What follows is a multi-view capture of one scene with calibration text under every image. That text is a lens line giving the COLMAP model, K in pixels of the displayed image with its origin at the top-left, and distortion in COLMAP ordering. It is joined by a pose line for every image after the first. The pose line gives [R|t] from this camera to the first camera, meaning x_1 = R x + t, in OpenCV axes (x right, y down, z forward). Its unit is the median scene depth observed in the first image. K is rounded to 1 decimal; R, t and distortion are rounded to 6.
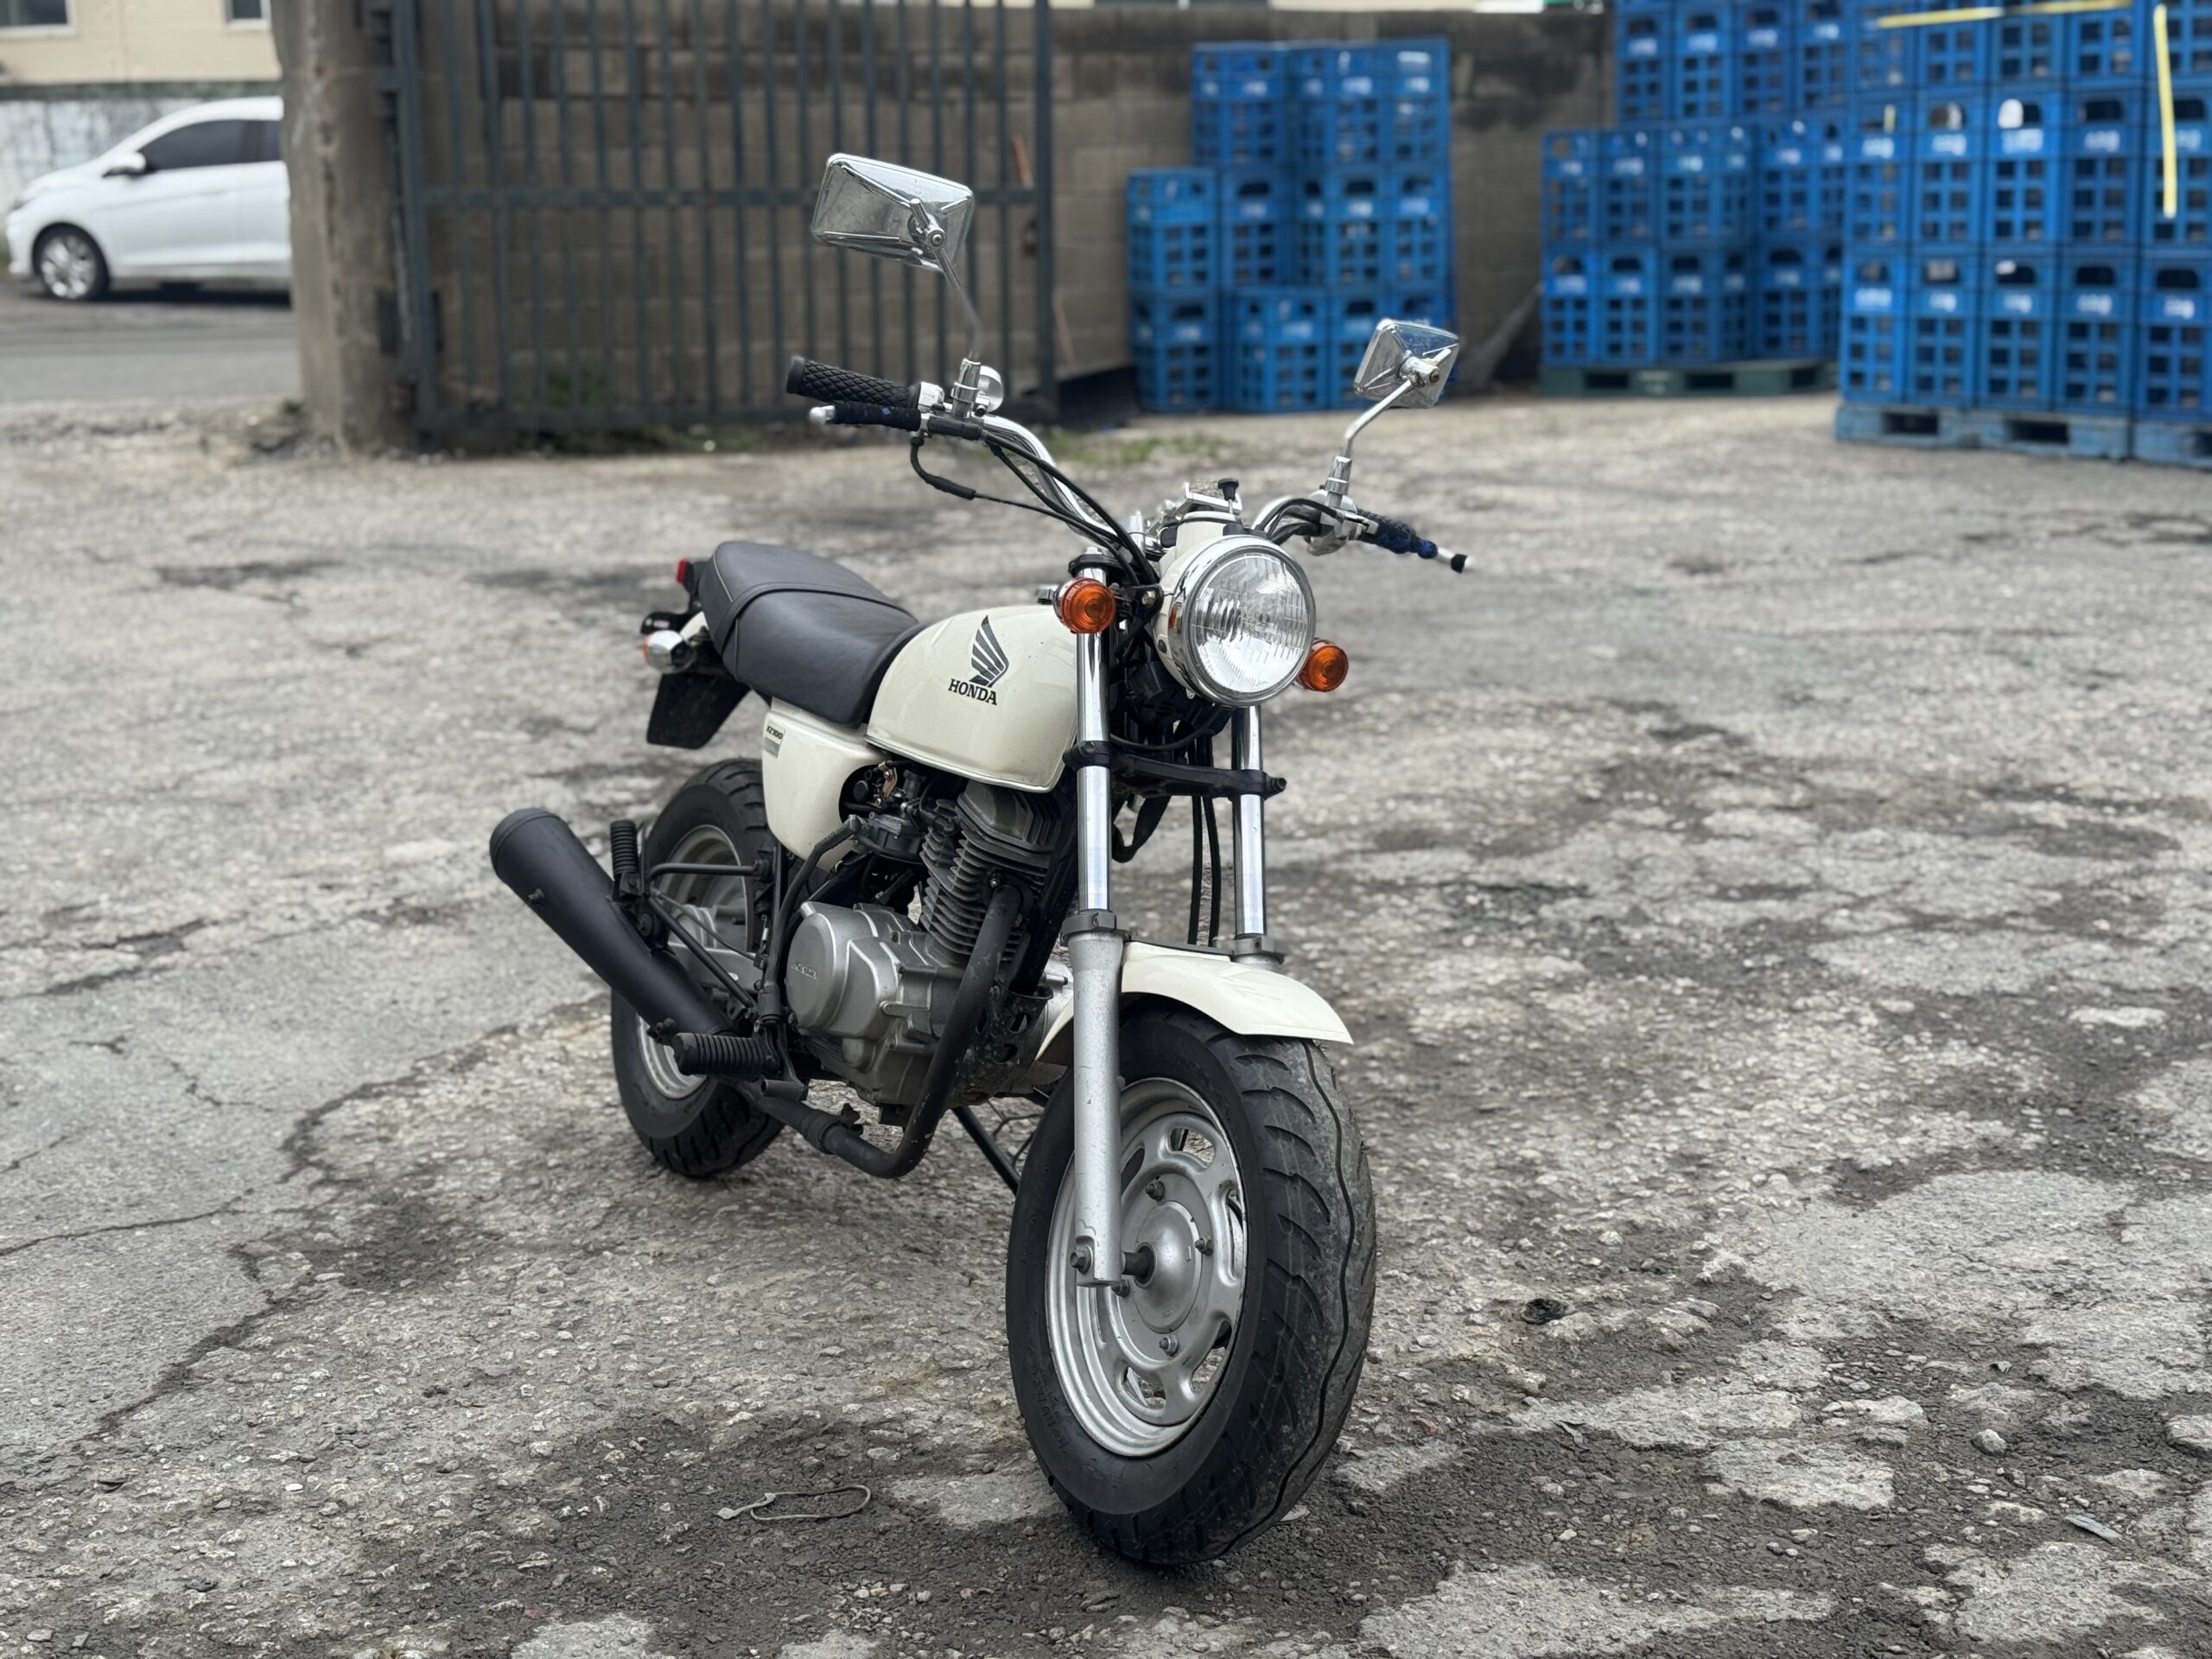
lens RADIAL K [[3065.5, 0, 1116.9], [0, 3065.5, 829.9], [0, 0, 1]] dist [0.118454, 0.000000]
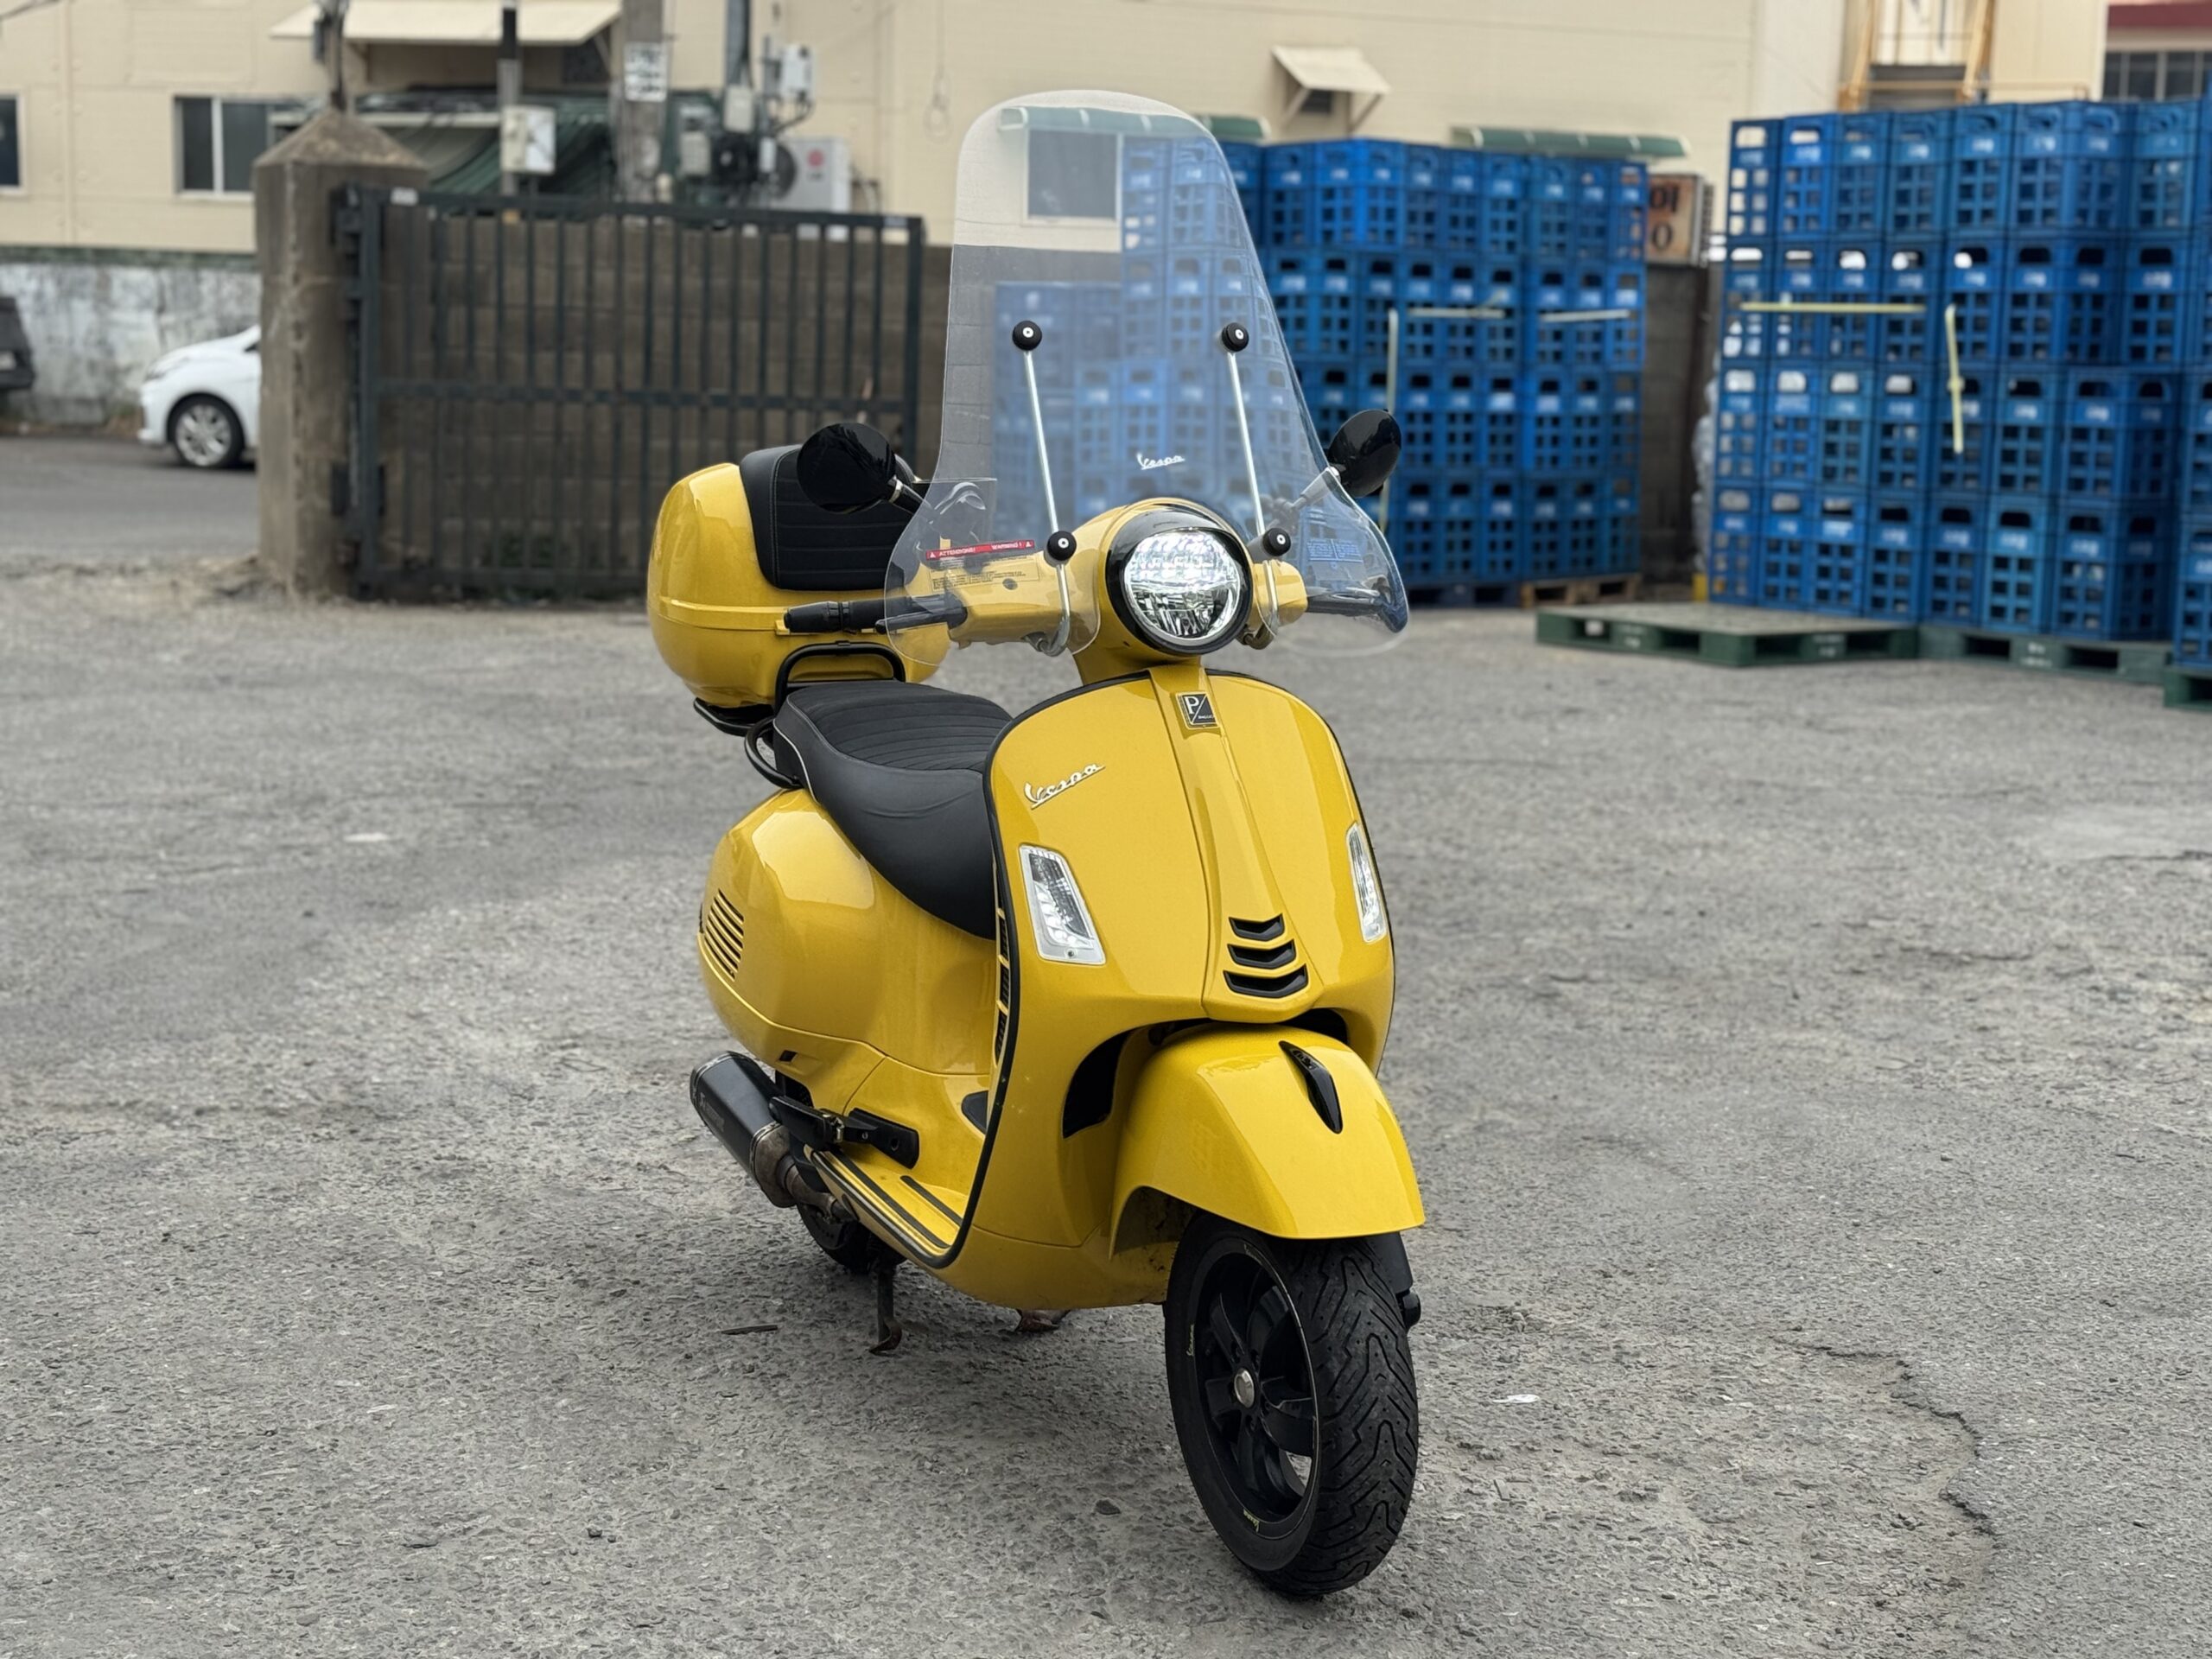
lens RADIAL K [[3534.7, 0, 1111.5], [0, 3534.7, 818.6], [0, 0, 1]] dist [0.125861, 0.000000]
pose [[0.999033, 0.043967, -0.000600, 0.062959], [-0.043873, 0.995787, -0.080514, 0.055865], [-0.002943, 0.080463, 0.996753, -0.335203]]
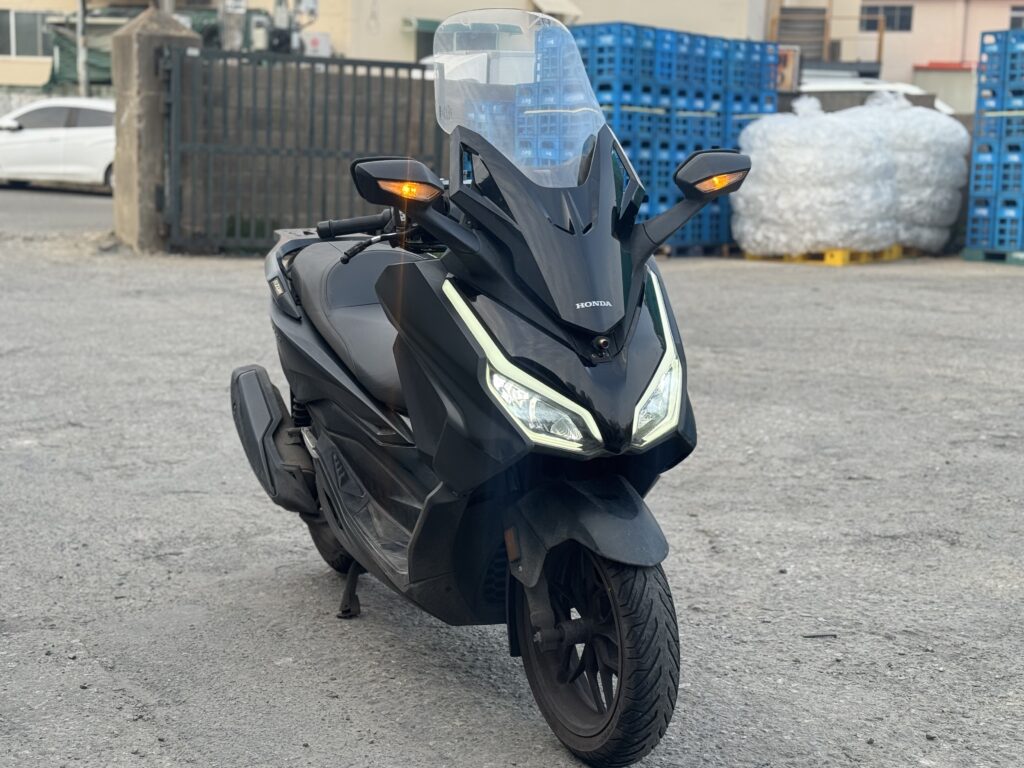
lens RADIAL K [[1636.3, 0, 511.0], [0, 1636.3, 387.4], [0, 0, 1]] dist [0.125861, 0.000000]
pose [[0.995507, 0.035537, 0.087761, -0.075231], [-0.029656, 0.997283, -0.067434, 0.056638], [-0.089919, 0.064528, 0.993856, -0.263787]]
